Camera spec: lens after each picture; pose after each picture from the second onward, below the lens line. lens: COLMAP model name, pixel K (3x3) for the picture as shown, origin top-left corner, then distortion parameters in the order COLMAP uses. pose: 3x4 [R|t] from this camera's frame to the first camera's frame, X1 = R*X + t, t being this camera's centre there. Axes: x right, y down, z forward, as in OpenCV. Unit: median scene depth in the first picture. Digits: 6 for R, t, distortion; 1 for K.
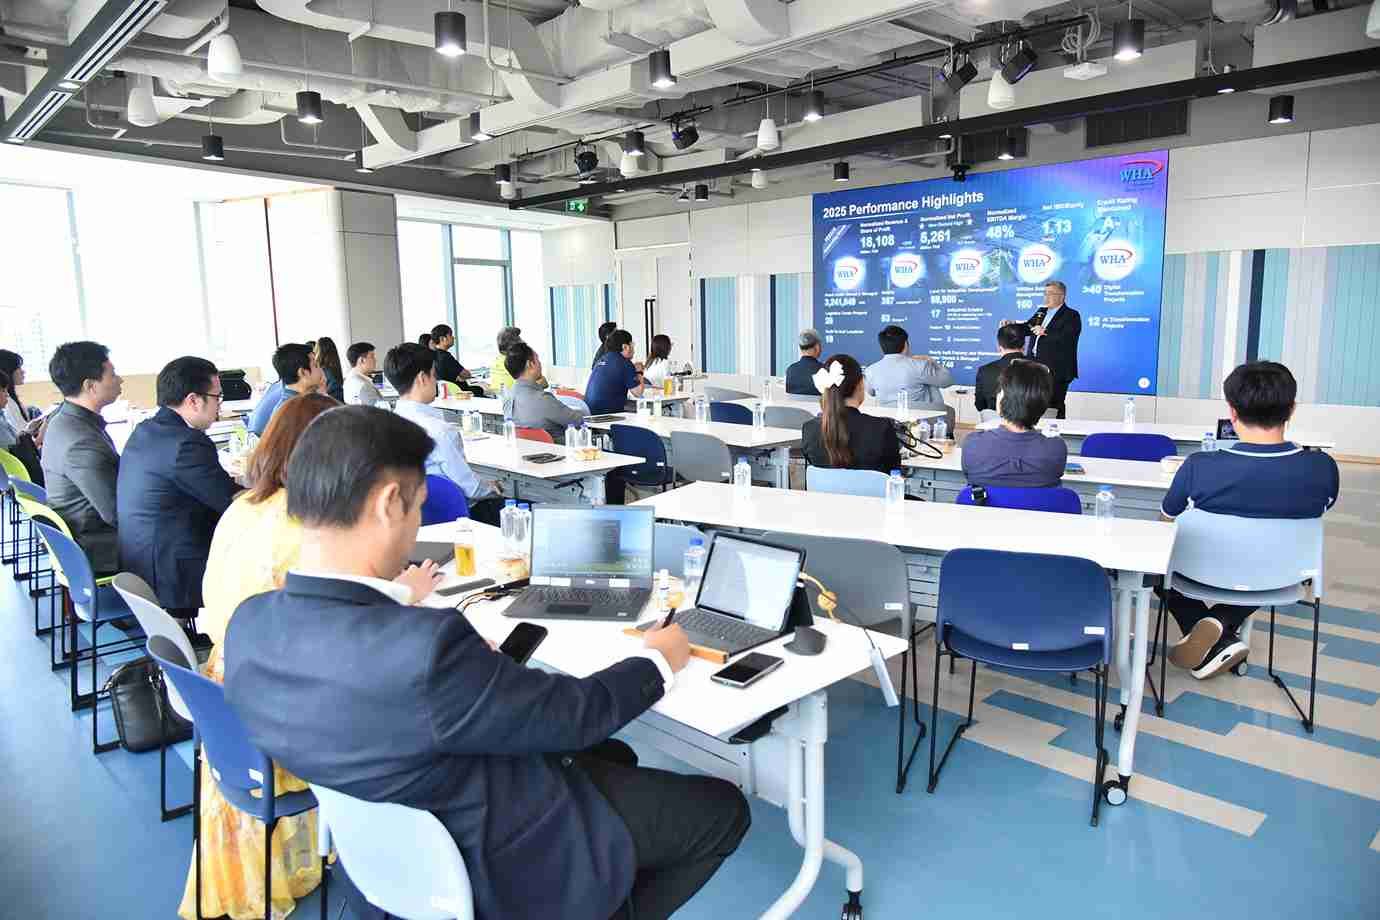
lens RADIAL K [[926.1, 0, 690.3], [0, 926.1, 467.7], [0, 0, 1]] dist [-0.046415, 0.011330]
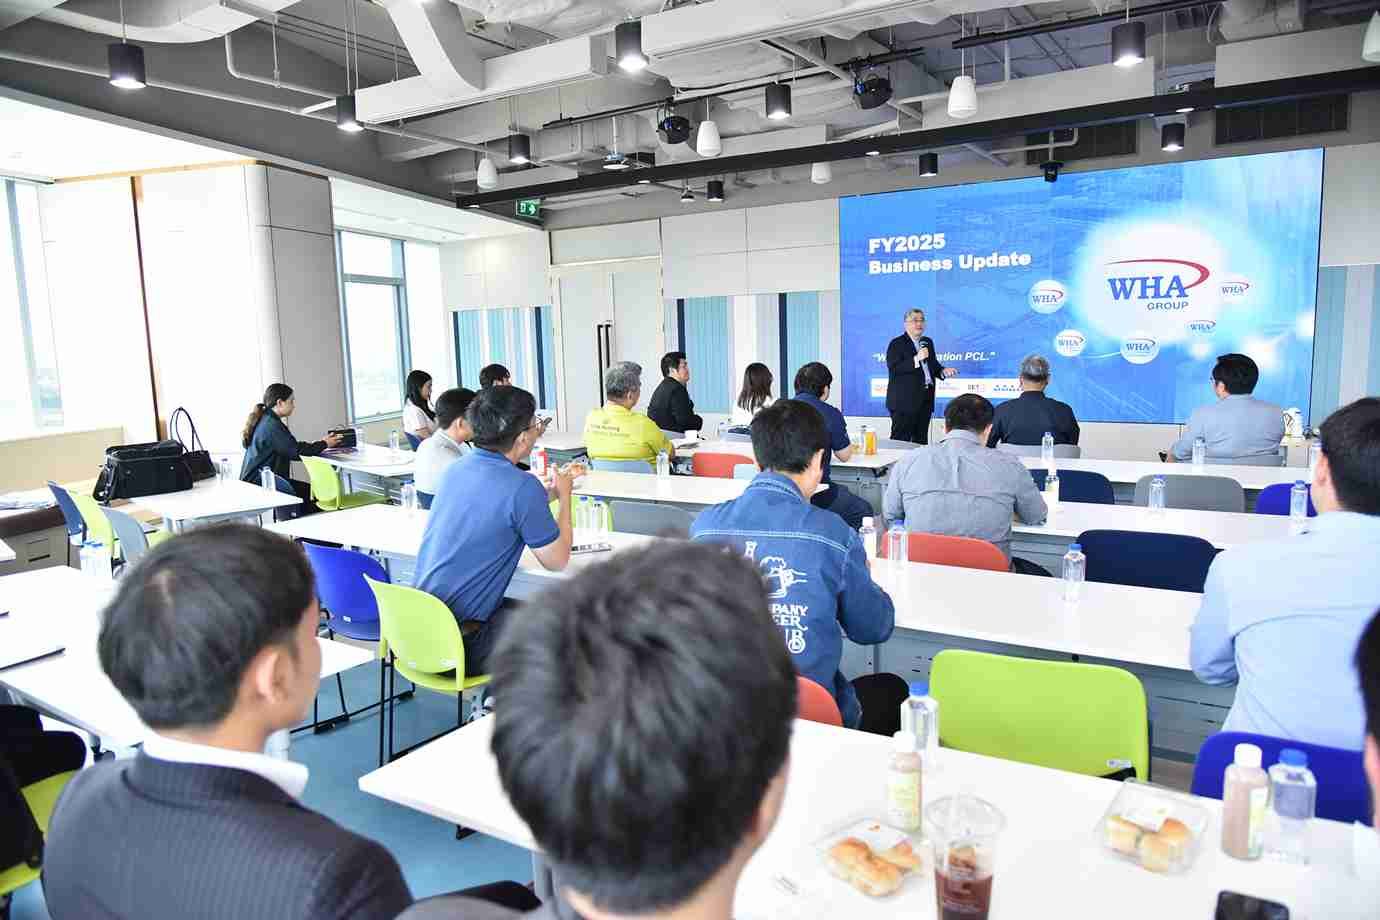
lens RADIAL K [[926.1, 0, 691.3], [0, 926.1, 453.2], [0, 0, 1]] dist [-0.046415, 0.011330]
pose [[0.969929, -0.038761, 0.240280, -0.196593], [0.049930, 0.997928, -0.040570, -0.035313], [-0.238210, 0.051347, 0.969856, 0.218227]]
